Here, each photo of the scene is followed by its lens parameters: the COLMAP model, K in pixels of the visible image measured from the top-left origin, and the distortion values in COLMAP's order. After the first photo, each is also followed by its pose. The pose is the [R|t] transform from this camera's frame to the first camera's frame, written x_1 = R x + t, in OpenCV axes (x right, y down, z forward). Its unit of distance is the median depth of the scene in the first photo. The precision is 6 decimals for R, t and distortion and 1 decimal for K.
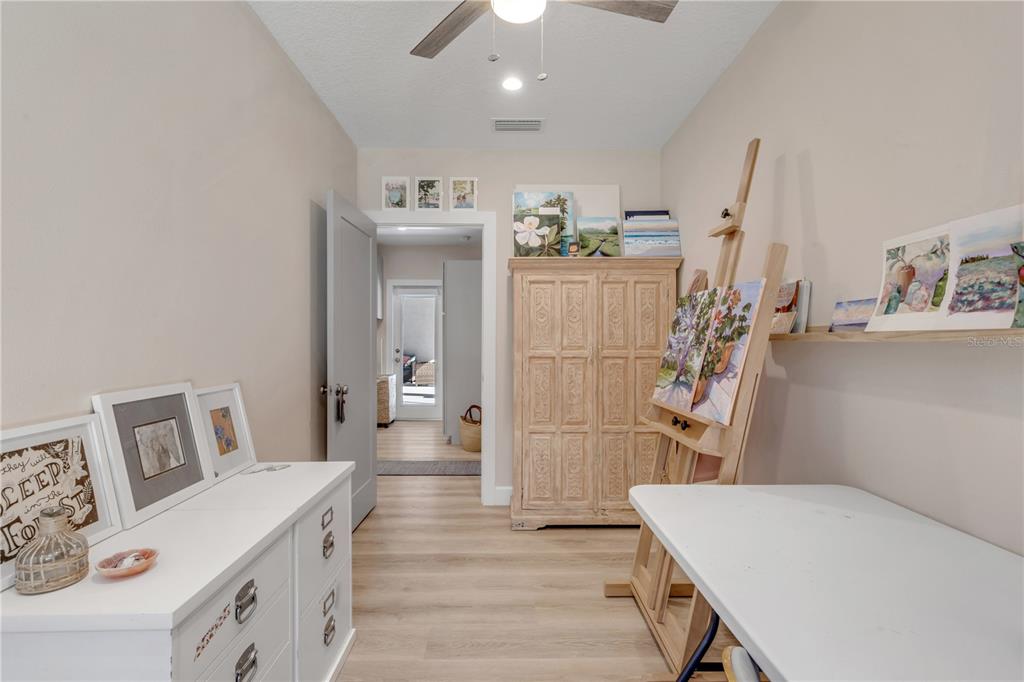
lens RADIAL K [[460.3, 0, 512.0], [0, 460.3, 341.0], [0, 0, 1]] dist [0.004552, 0.000042]
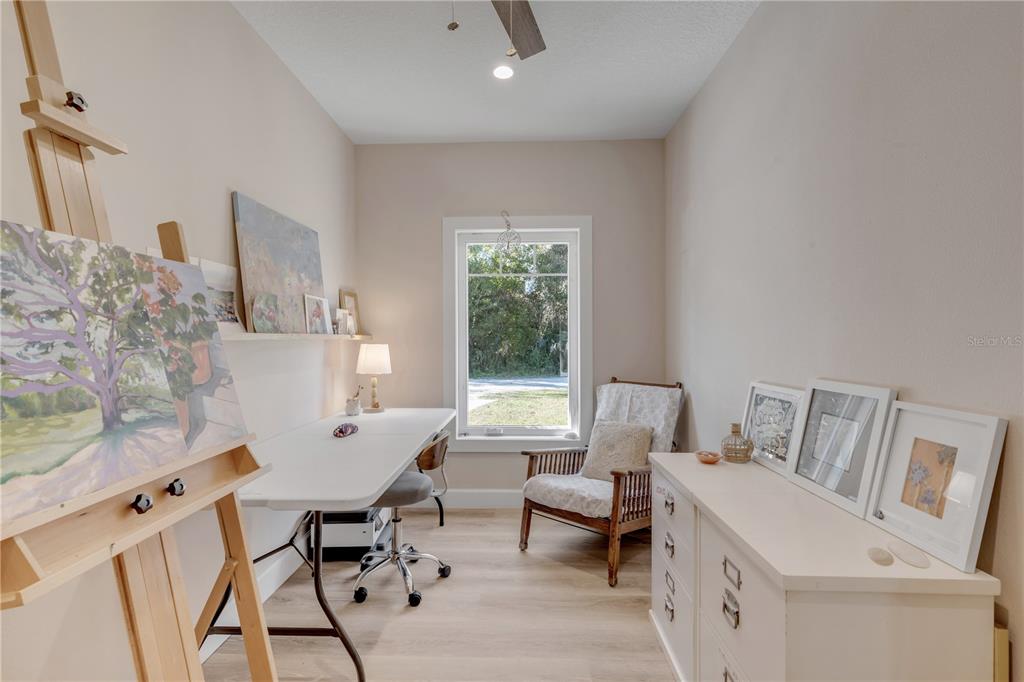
lens RADIAL K [[460.3, 0, 512.0], [0, 460.3, 341.0], [0, 0, 1]] dist [0.004552, 0.000042]
pose [[-0.998438, 0.002480, 0.055811, -0.113991], [0.002837, 0.999976, 0.006325, -0.002228], [-0.055794, 0.006474, -0.998421, 2.339250]]
